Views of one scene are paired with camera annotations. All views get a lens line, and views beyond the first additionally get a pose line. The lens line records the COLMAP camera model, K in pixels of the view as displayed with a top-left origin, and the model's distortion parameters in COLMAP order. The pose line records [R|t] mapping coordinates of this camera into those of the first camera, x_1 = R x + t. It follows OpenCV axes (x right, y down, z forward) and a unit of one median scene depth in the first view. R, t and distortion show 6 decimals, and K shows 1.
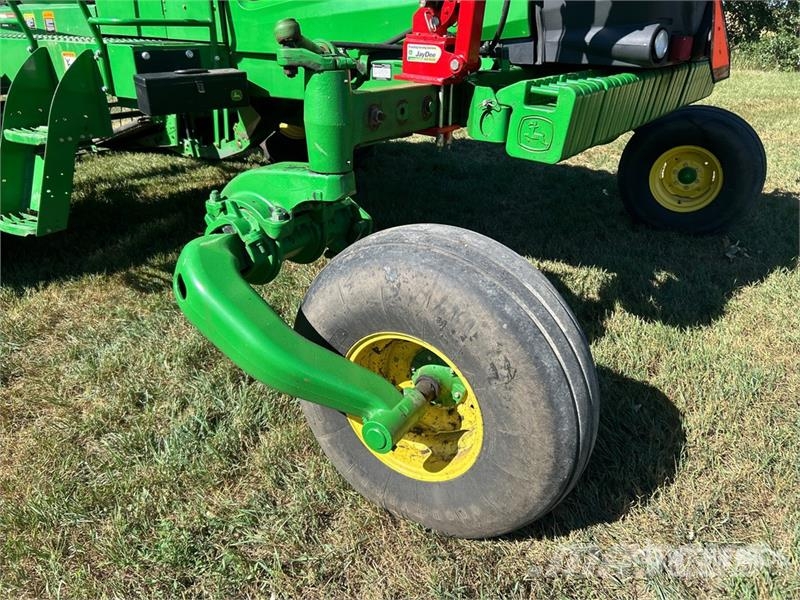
lens RADIAL K [[621.5, 0, 400.0], [0, 621.5, 300.0], [0, 0, 1]] dist [0.056426, -0.063540]
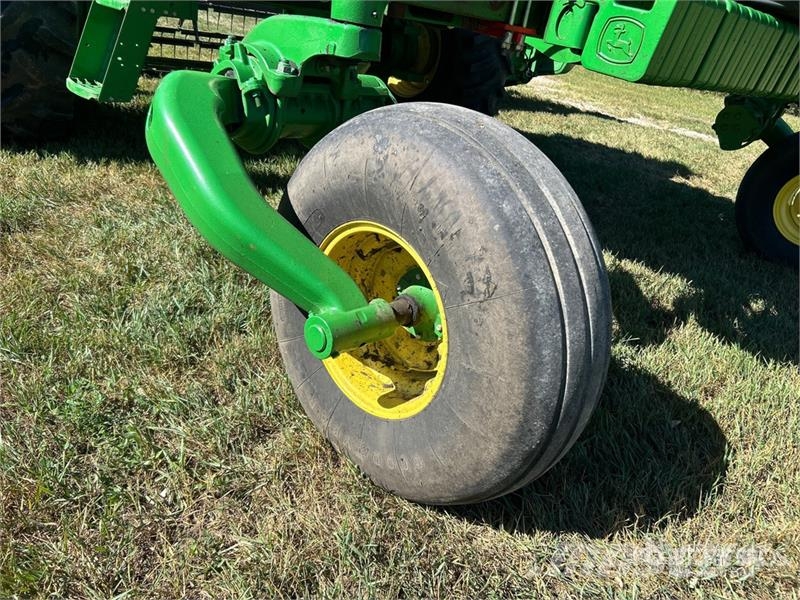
lens RADIAL K [[614.0, 0, 390.1], [0, 614.0, 298.0], [0, 0, 1]] dist [0.087614, -0.107955]
pose [[0.957059, 0.242942, -0.158170, 0.146775], [-0.243751, 0.969728, 0.014561, 0.117517], [0.156920, 0.024618, 0.987305, 0.186193]]
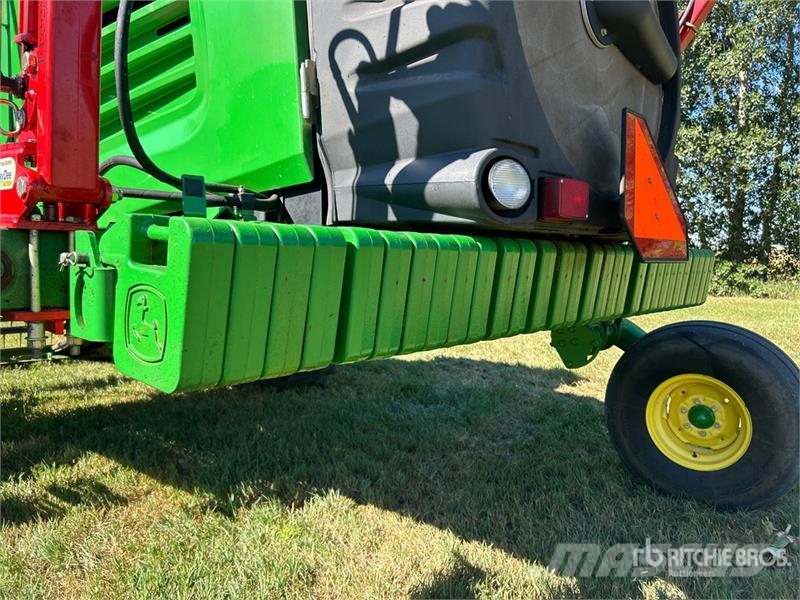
lens RADIAL K [[621.5, 0, 400.0], [0, 621.5, 300.0], [0, 0, 1]] dist [0.056426, -0.063540]
pose [[0.993503, 0.022425, -0.111578, 0.465013], [-0.059006, 0.939830, -0.336509, -0.152692], [0.097318, 0.340906, 0.935047, 0.632697]]
